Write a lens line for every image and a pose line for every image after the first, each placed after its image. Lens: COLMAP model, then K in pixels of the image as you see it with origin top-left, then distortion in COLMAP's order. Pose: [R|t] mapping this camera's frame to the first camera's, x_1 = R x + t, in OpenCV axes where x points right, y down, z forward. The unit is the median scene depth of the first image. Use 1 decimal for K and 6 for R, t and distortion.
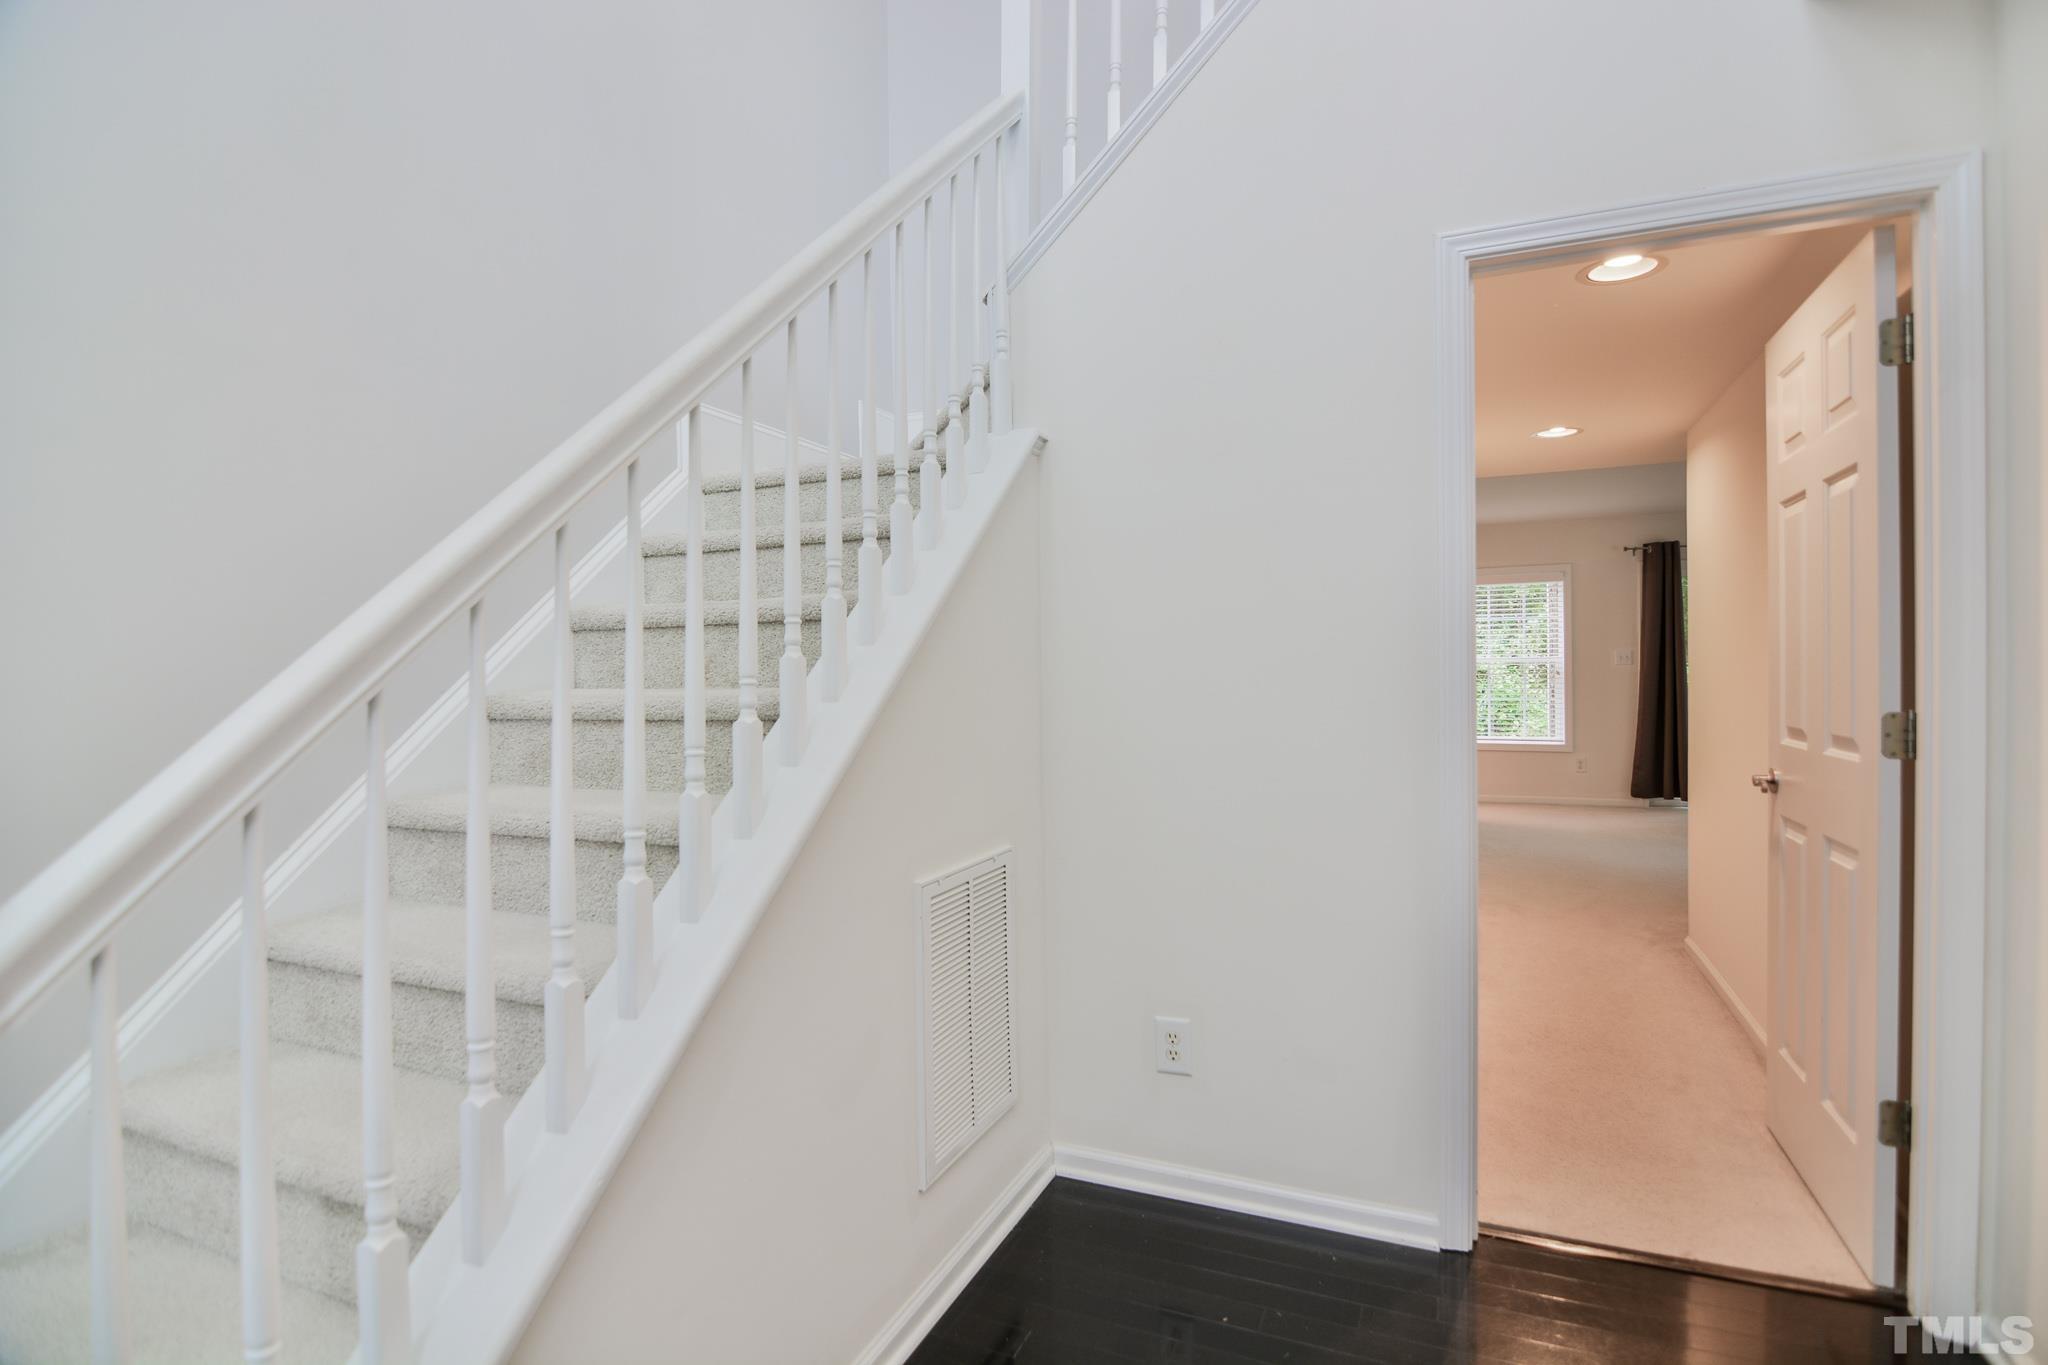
lens RADIAL K [[997.3, 0, 1031.9], [0, 997.3, 682.0], [0, 0, 1]] dist [-0.008350, -0.008484]
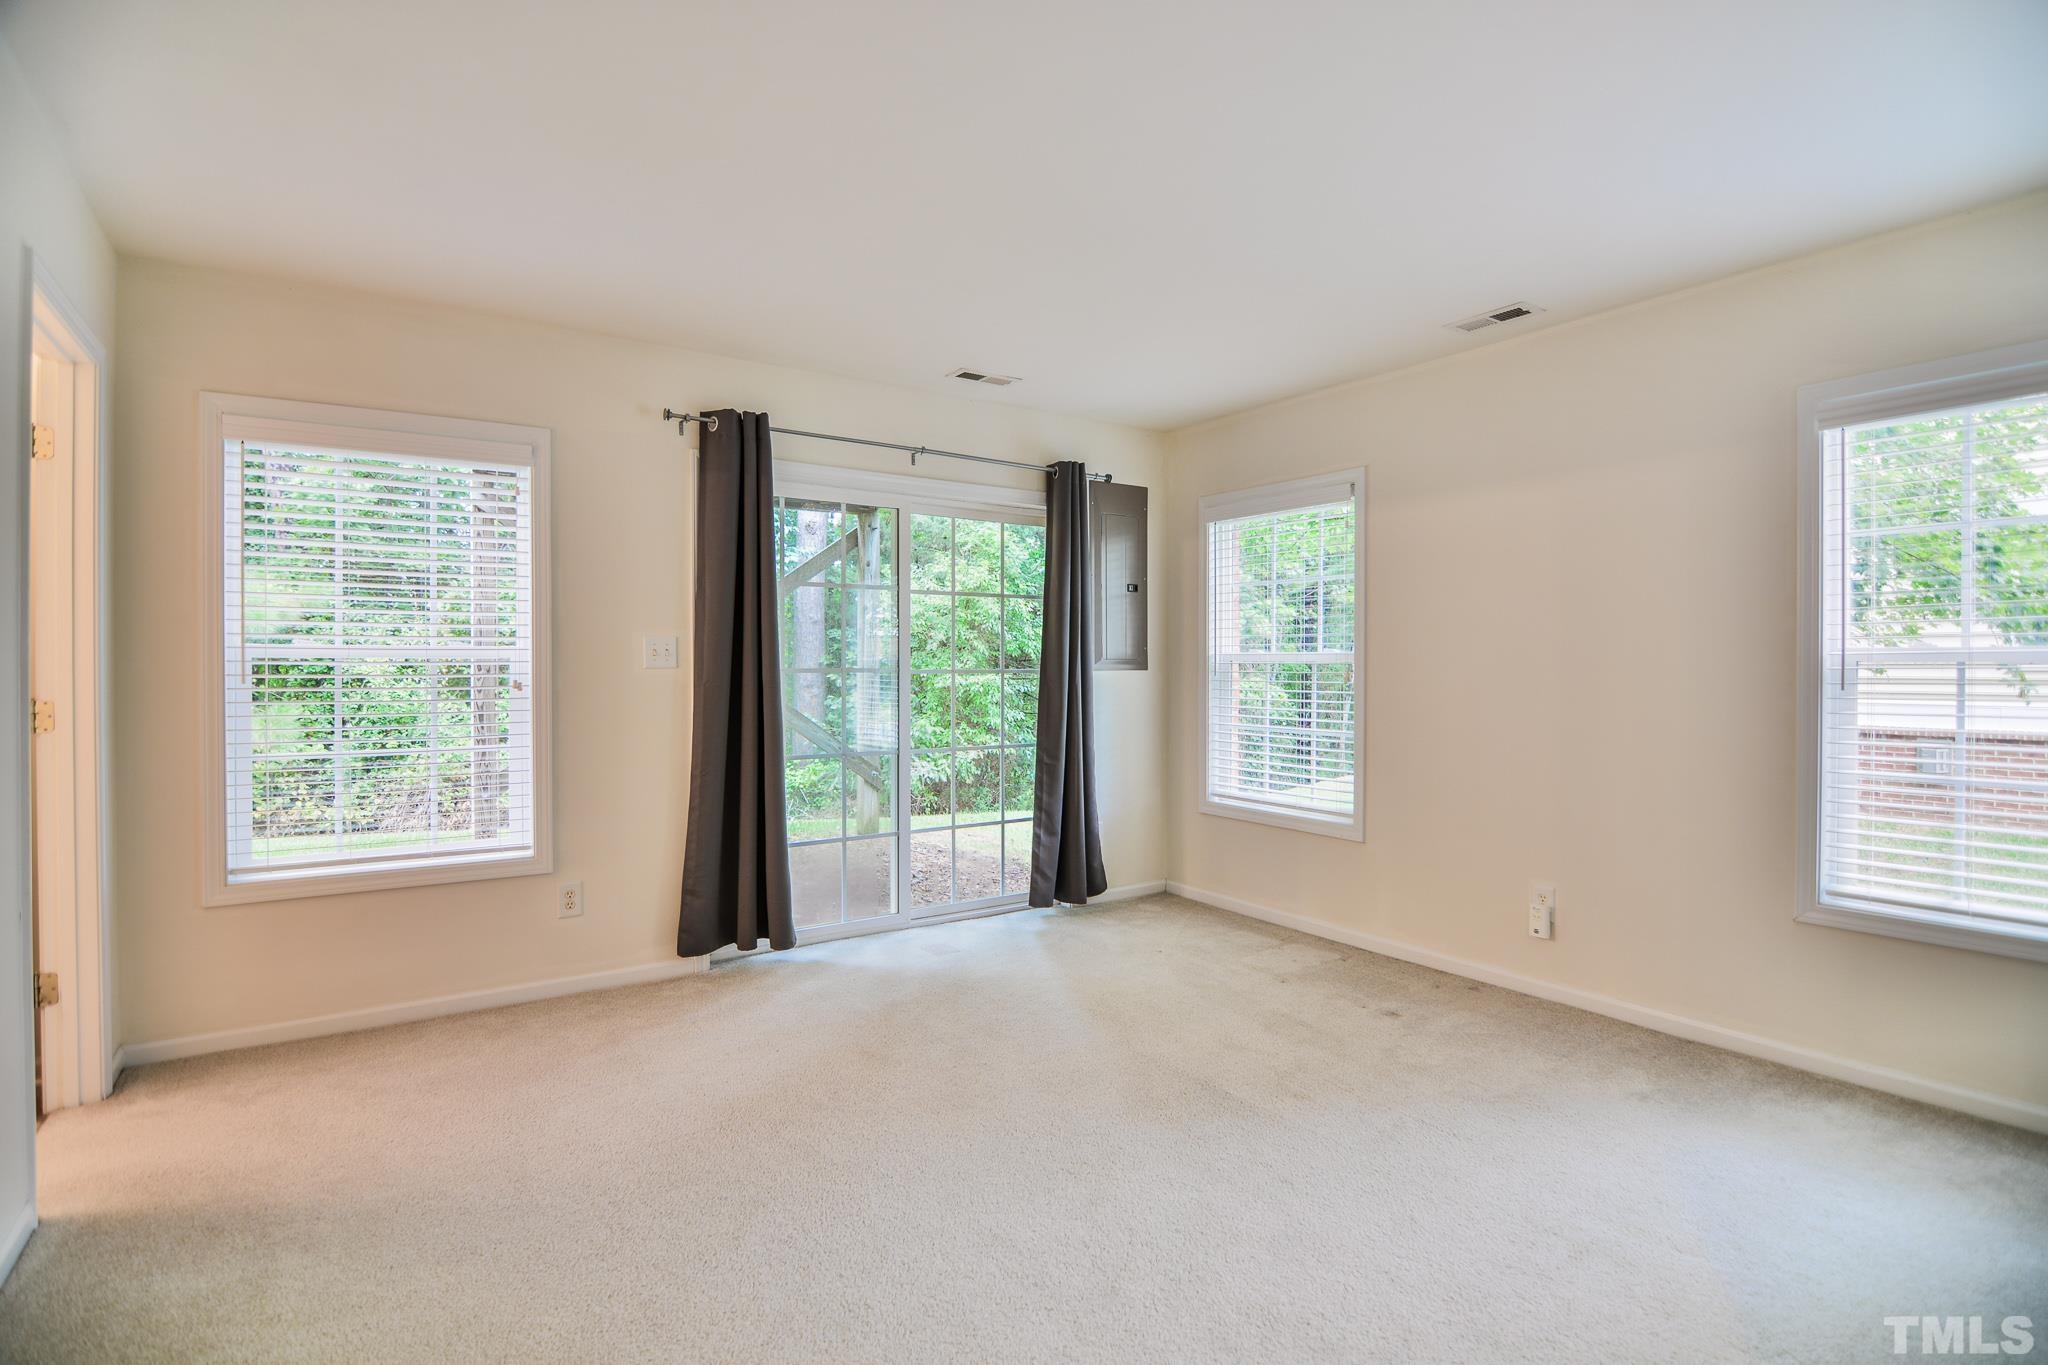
lens RADIAL K [[997.3, 0, 1032.7], [0, 997.3, 675.7], [0, 0, 1]] dist [-0.008350, -0.008484]
pose [[0.536365, -0.000608, 0.843986, 0.302165], [-0.004707, 0.999982, 0.003711, -0.016487], [-0.843973, -0.005963, 0.536353, 0.613286]]
